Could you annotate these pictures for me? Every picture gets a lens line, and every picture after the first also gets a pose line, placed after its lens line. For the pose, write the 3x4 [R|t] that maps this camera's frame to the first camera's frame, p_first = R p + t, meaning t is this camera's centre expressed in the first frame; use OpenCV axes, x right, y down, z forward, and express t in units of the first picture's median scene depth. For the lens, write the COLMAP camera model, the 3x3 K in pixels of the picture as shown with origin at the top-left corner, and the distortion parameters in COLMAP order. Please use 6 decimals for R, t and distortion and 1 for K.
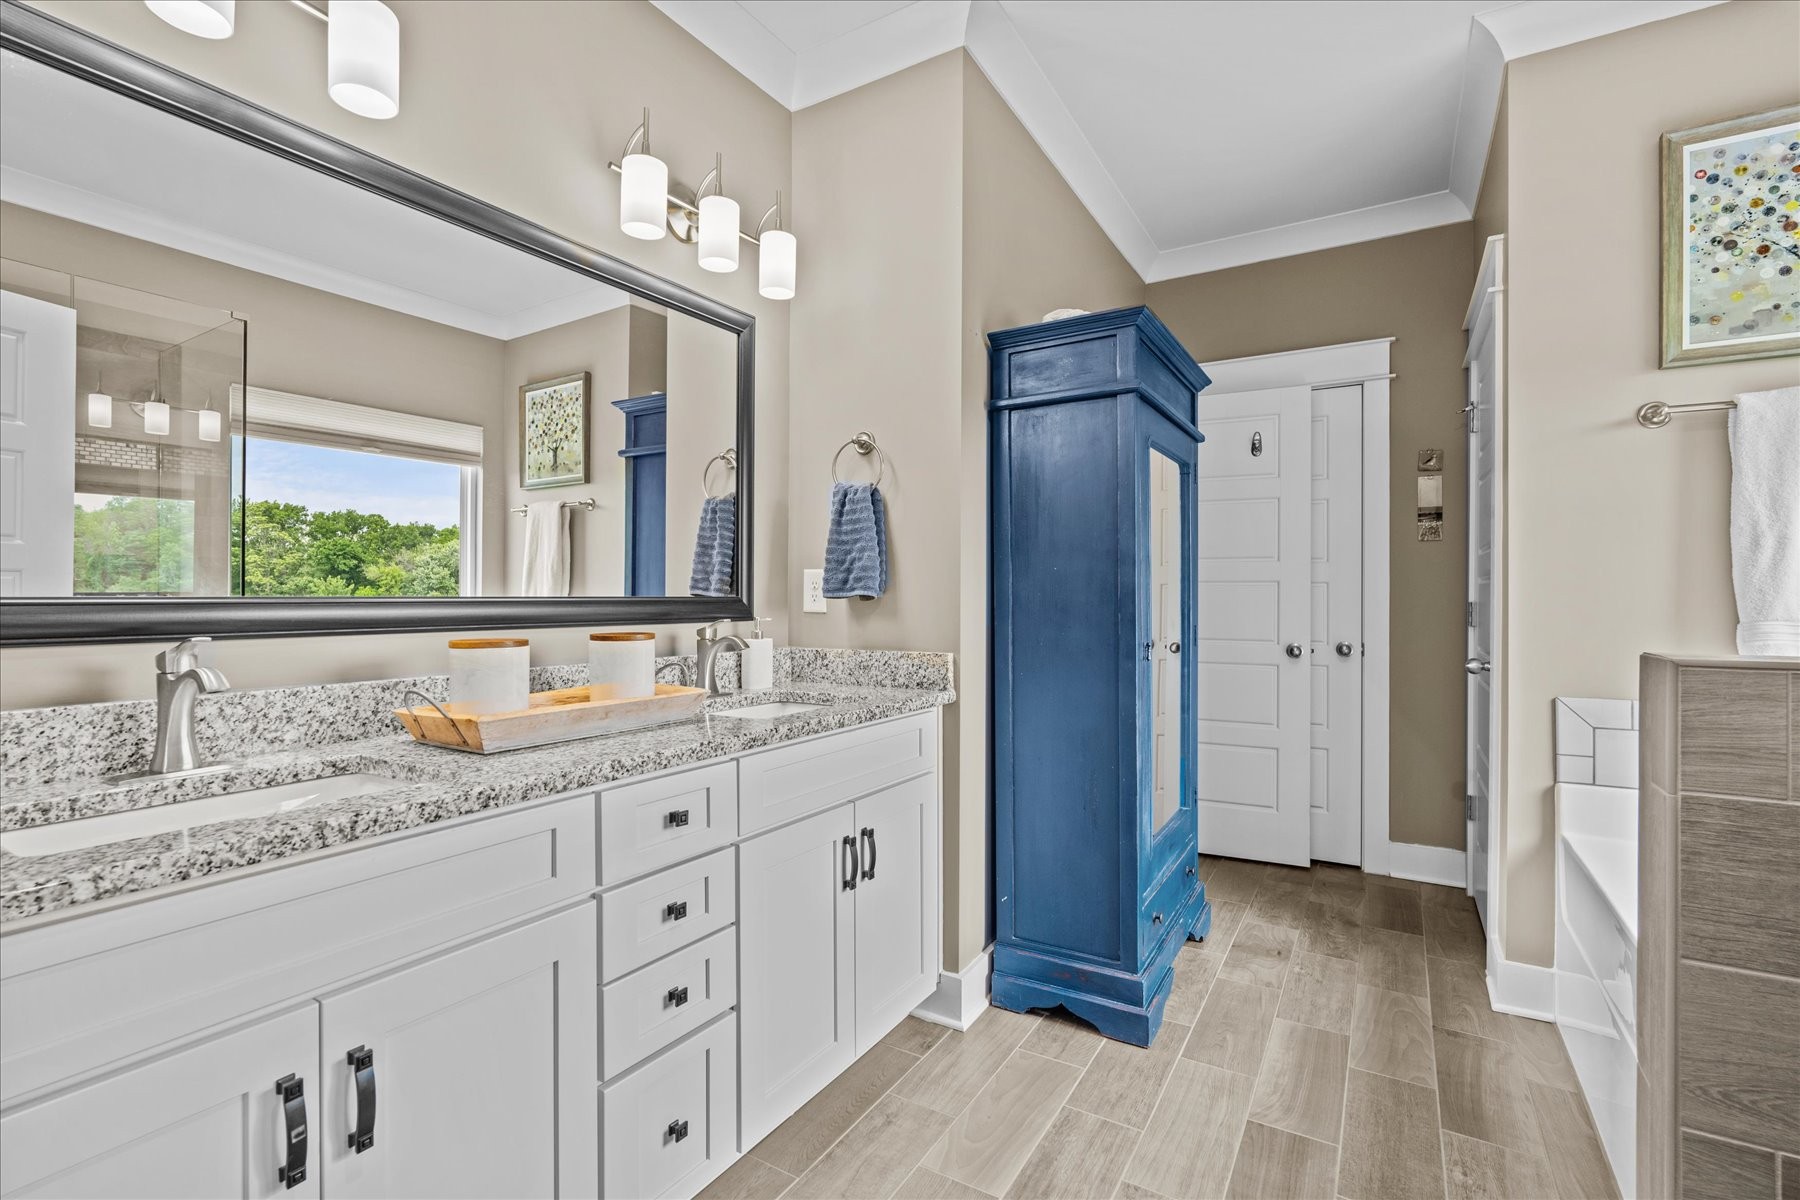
lens RADIAL K [[823.9, 0, 896.8], [0, 823.9, 590.8], [0, 0, 1]] dist [-0.001552, 0.000178]
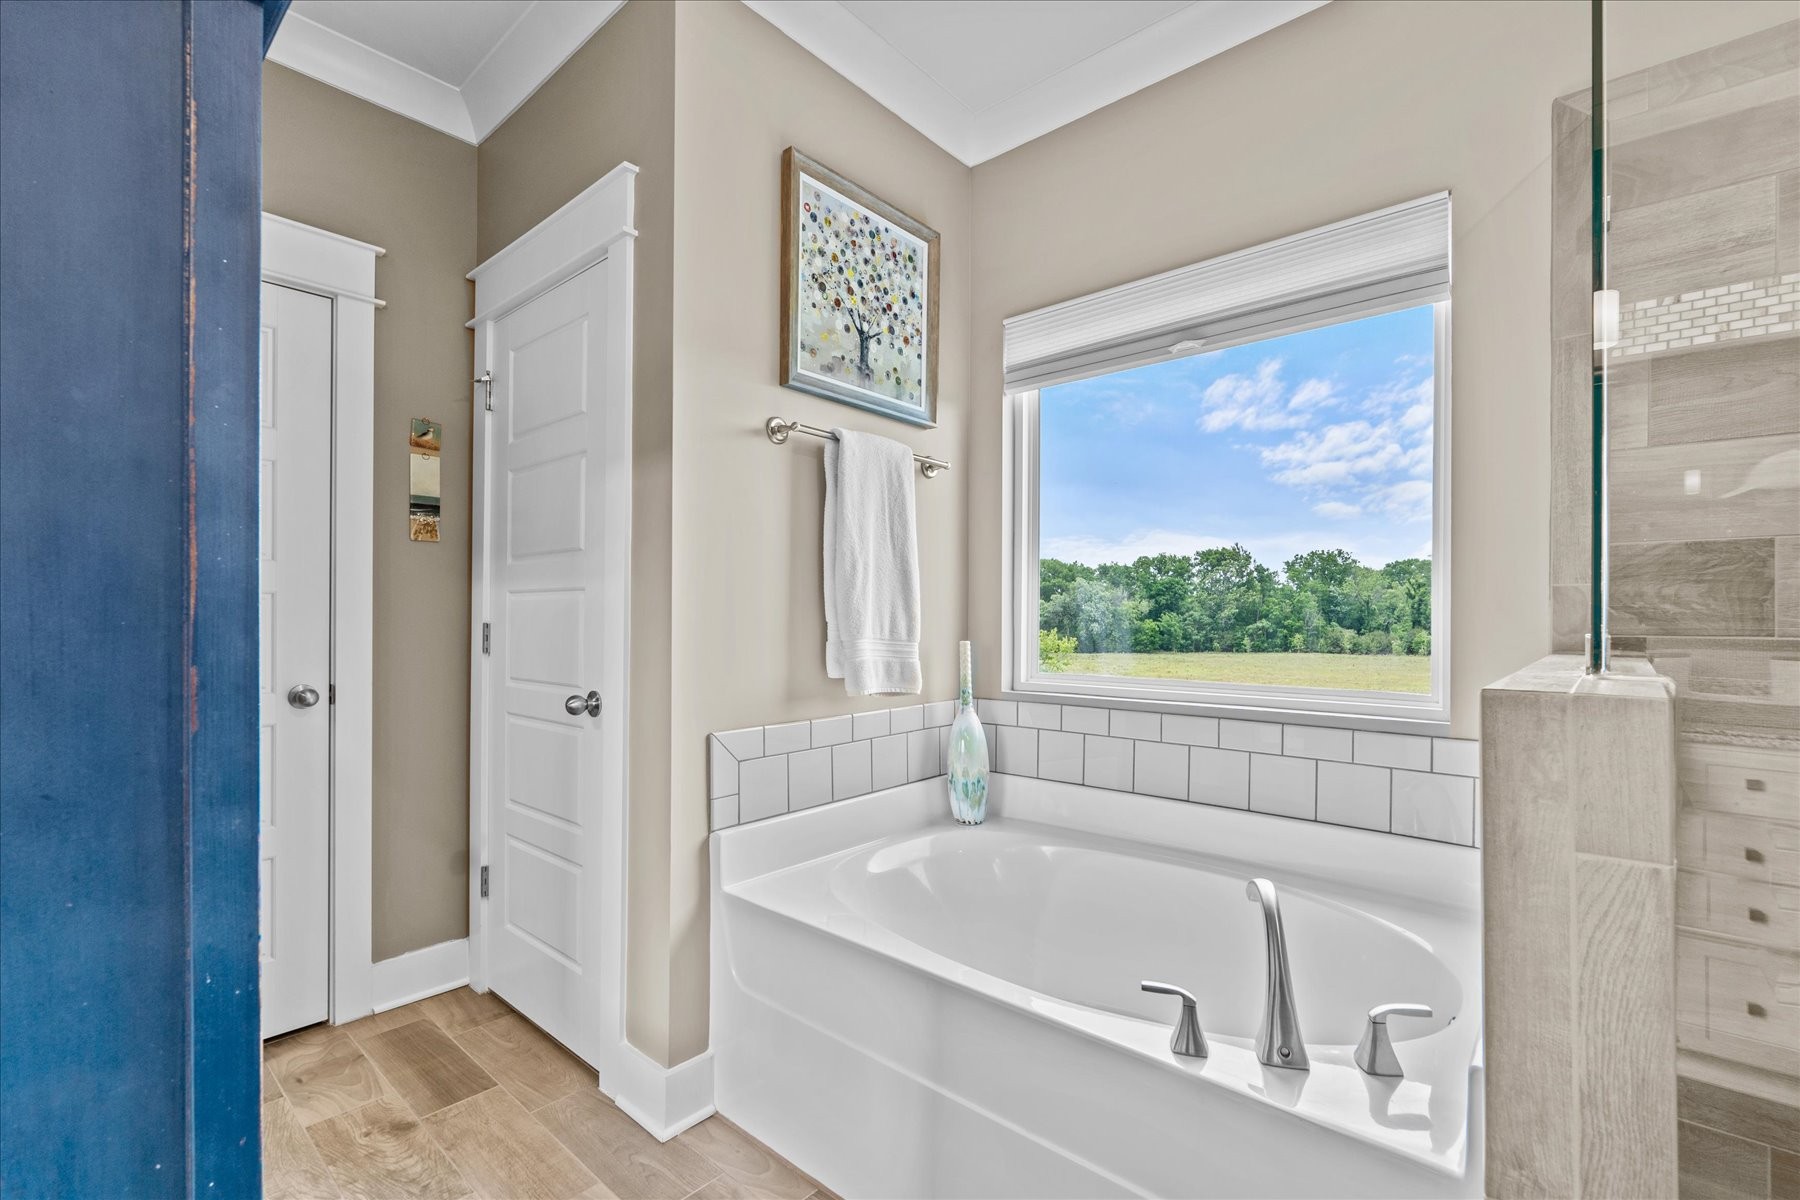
lens RADIAL K [[792.7, 0, 903.3], [0, 792.7, 615.9], [0, 0, 1]] dist [-0.008904, -0.000045]
pose [[0.171094, 0.002358, 0.985252, 0.020951], [-0.009666, 0.999953, -0.000714, 0.005319], [-0.985207, -0.009401, 0.171108, 0.675075]]
